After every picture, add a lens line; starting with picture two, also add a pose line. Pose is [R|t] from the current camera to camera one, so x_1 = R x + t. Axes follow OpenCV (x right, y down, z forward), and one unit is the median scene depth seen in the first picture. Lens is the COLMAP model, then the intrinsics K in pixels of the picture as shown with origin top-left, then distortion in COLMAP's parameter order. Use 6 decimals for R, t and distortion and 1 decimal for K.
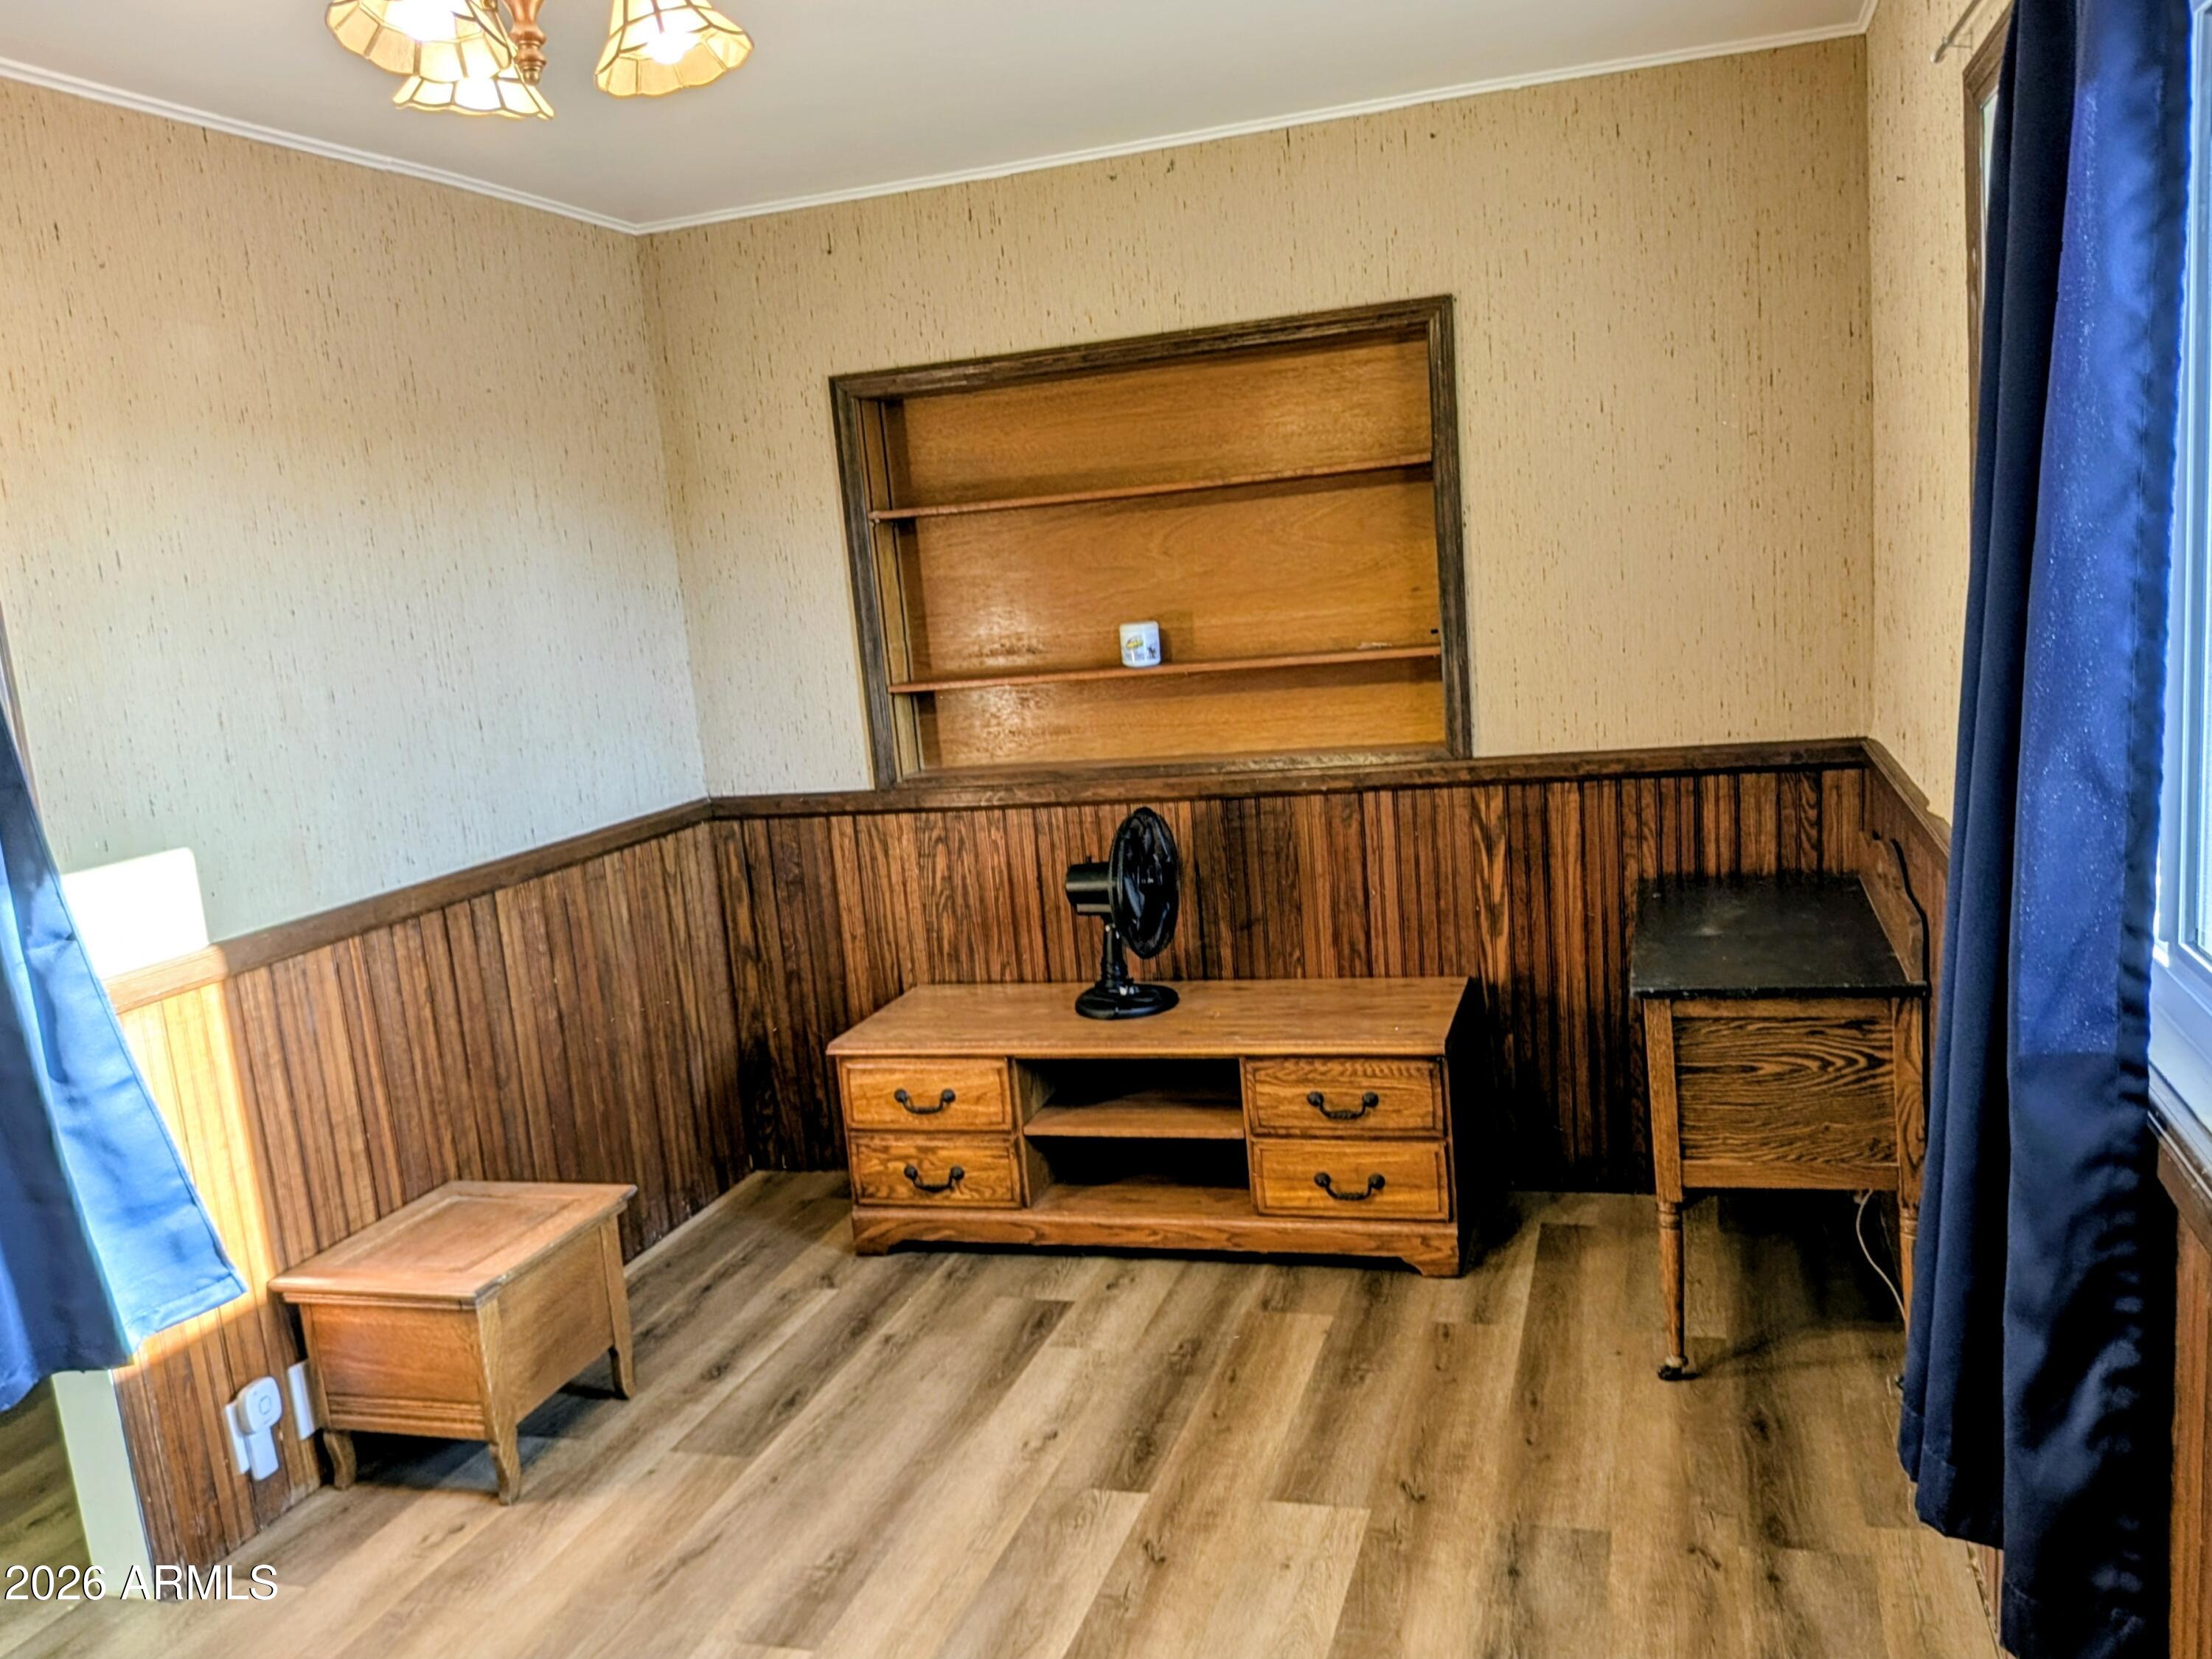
lens RADIAL K [[1596.3, 0, 1106.0], [0, 1596.3, 829.5], [0, 0, 1]] dist [0.109842, -0.196230]
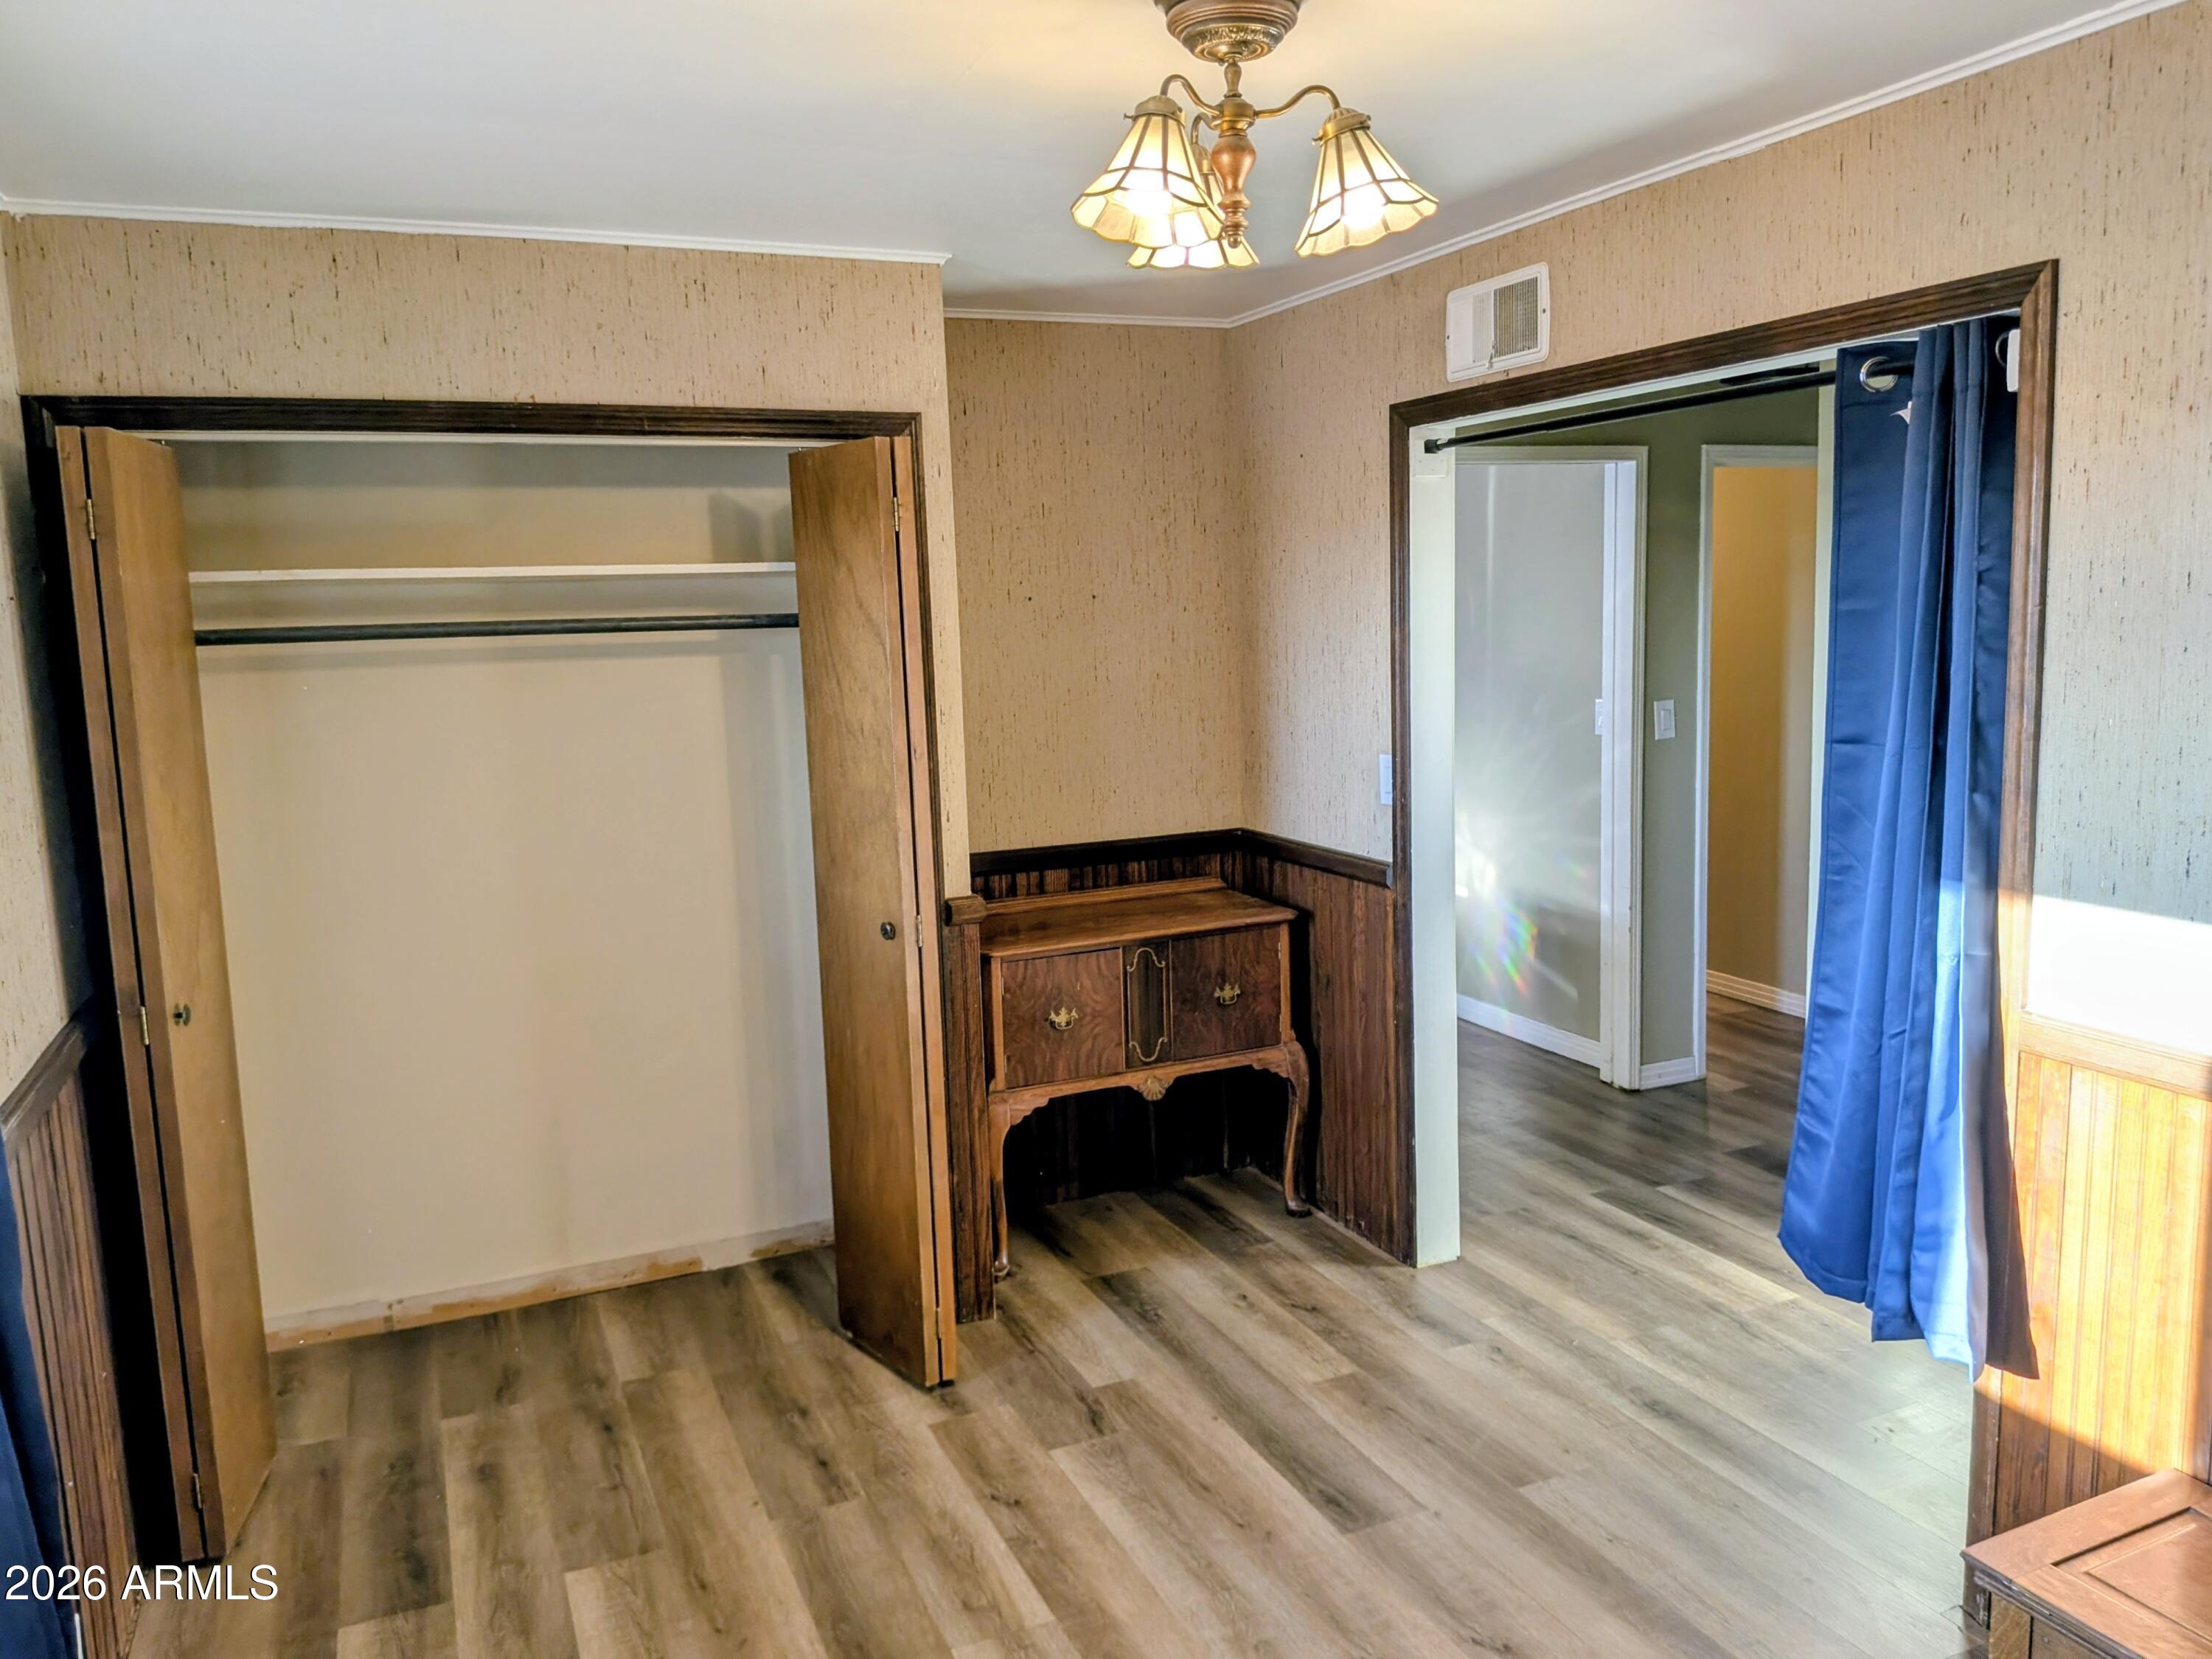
lens RADIAL K [[1596.3, 0, 1106.0], [0, 1596.3, 829.5], [0, 0, 1]] dist [0.109842, -0.196230]
pose [[-0.723388, 0.204529, -0.659452, 0.375393], [-0.020498, 0.948334, 0.316611, -0.302802], [0.690137, 0.242550, -0.681821, 1.266189]]
